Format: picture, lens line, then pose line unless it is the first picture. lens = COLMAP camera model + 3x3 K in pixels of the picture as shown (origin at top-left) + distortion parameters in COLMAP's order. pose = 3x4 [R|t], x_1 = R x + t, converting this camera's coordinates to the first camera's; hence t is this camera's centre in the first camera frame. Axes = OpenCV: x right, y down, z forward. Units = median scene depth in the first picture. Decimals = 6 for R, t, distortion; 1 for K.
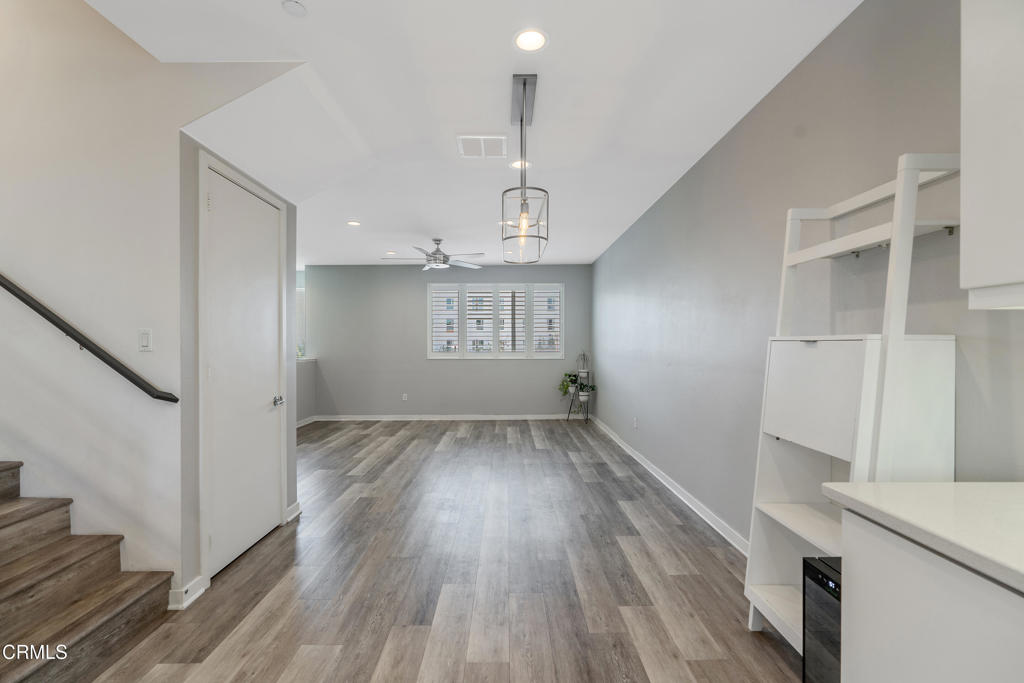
lens RADIAL K [[457.2, 0, 511.3], [0, 457.2, 345.6], [0, 0, 1]] dist [-0.005195, 0.001339]
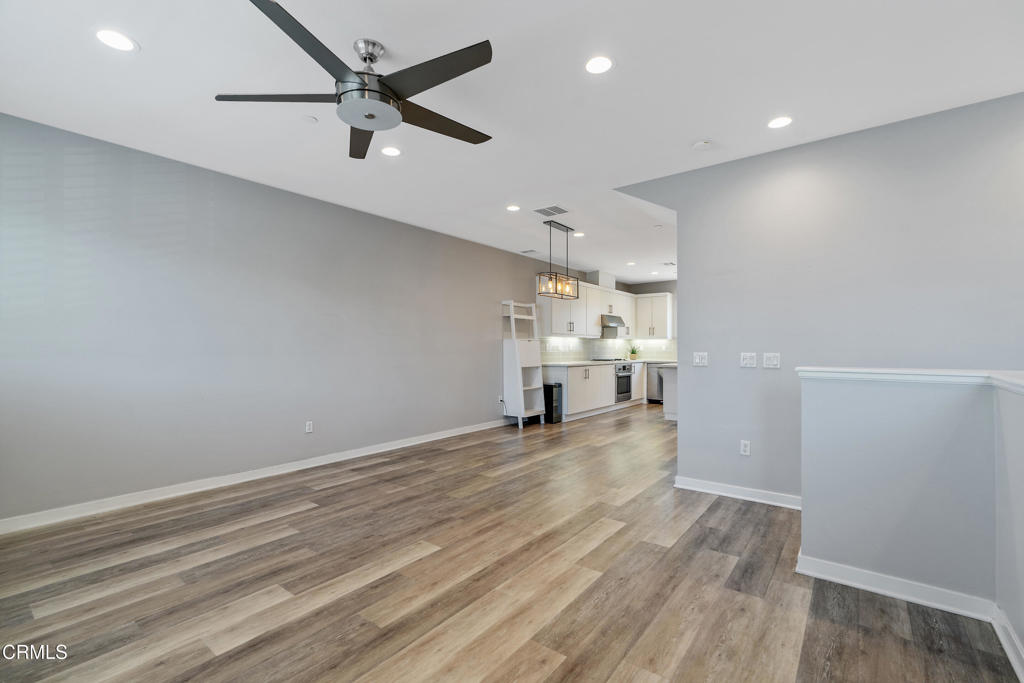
lens RADIAL K [[457.2, 0, 515.3], [0, 457.2, 346.4], [0, 0, 1]] dist [-0.005195, 0.001339]
pose [[-0.792479, 0.001617, 0.609898, -1.288074], [0.000603, 0.999998, -0.001867, 0.039463], [-0.609899, -0.001112, -0.792478, 3.268367]]
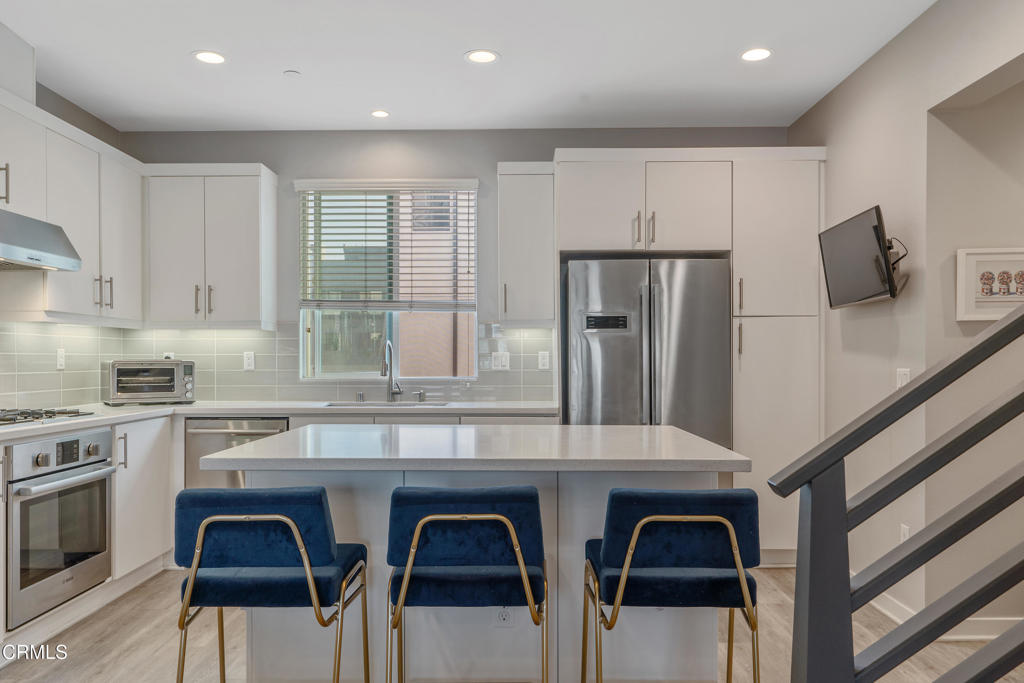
lens RADIAL K [[775.0, 0, 514.5], [0, 775.0, 365.2], [0, 0, 1]] dist [0.007484, -0.001598]
pose [[-0.999943, 0.002378, 0.010404, -0.492366], [0.002477, 0.999952, 0.009508, 0.042898], [-0.010381, 0.009533, -0.999901, 1.040220]]
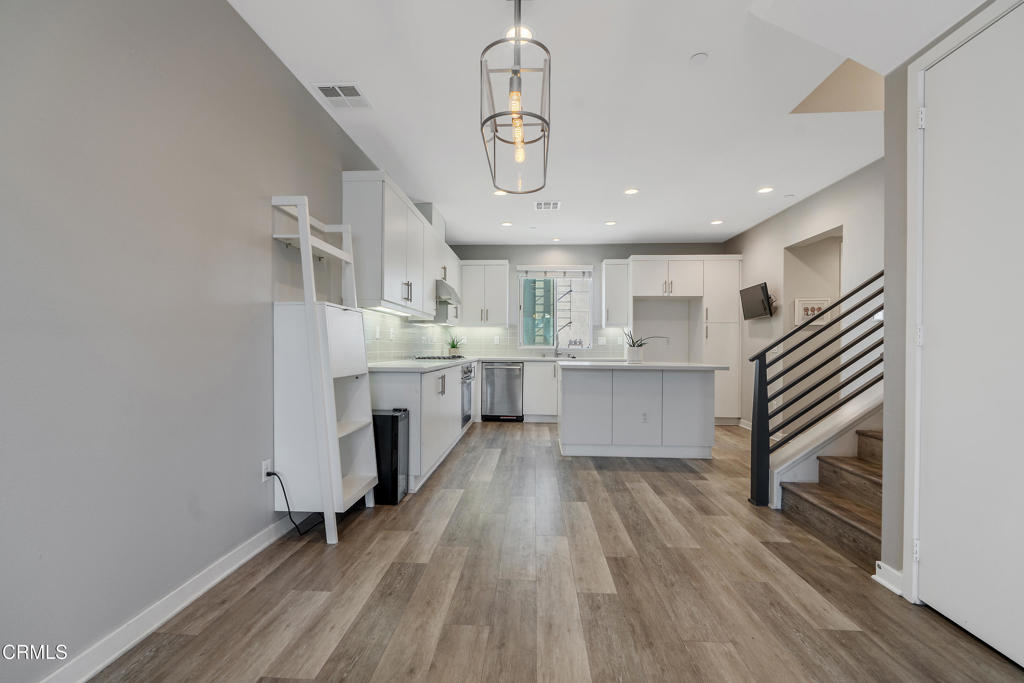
lens RADIAL K [[457.2, 0, 513.0], [0, 457.2, 346.5], [0, 0, 1]] dist [-0.005195, 0.001339]
pose [[-0.998315, -0.004827, 0.057828, -0.010107], [-0.004726, 0.999987, 0.001881, 0.087290], [-0.057836, 0.001605, -0.998325, 1.974206]]
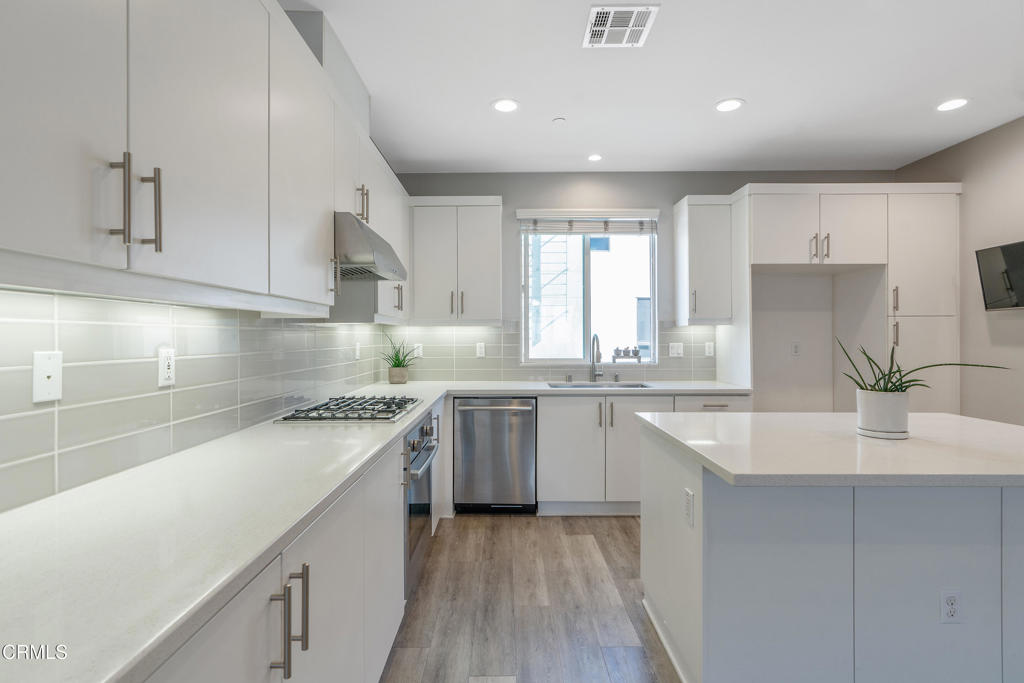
lens RADIAL K [[506.7, 0, 510.3], [0, 506.7, 337.8], [0, 0, 1]] dist [-0.006870, -0.000155]
pose [[-0.999986, 0.004167, 0.003262, 0.167315], [0.004181, 0.999983, 0.004018, -0.001537], [-0.003245, 0.004032, -0.999987, 0.698252]]
